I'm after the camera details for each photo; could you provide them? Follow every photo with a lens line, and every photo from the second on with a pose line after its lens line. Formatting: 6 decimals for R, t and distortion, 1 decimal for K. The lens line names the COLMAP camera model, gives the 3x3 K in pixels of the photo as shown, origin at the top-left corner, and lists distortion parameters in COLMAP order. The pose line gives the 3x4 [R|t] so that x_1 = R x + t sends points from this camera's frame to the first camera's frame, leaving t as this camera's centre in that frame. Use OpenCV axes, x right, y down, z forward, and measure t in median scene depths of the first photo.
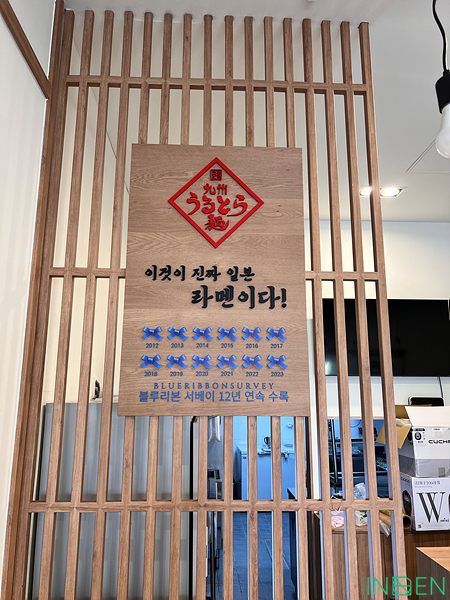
lens RADIAL K [[443.7, 0, 227.9], [0, 443.7, 306.0], [0, 0, 1]] dist [0.038028, -0.048734]
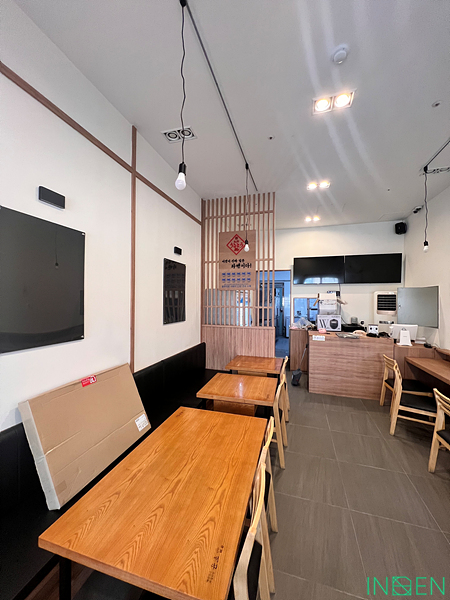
lens RADIAL K [[242.4, 0, 224.8], [0, 242.4, 300.1], [0, 0, 1]] dist [-0.001649, -0.000229]
pose [[0.947571, 0.003808, -0.319522, 0.677466], [0.059358, 0.980428, 0.187716, -0.154135], [0.313983, -0.196841, 0.928799, -1.510373]]
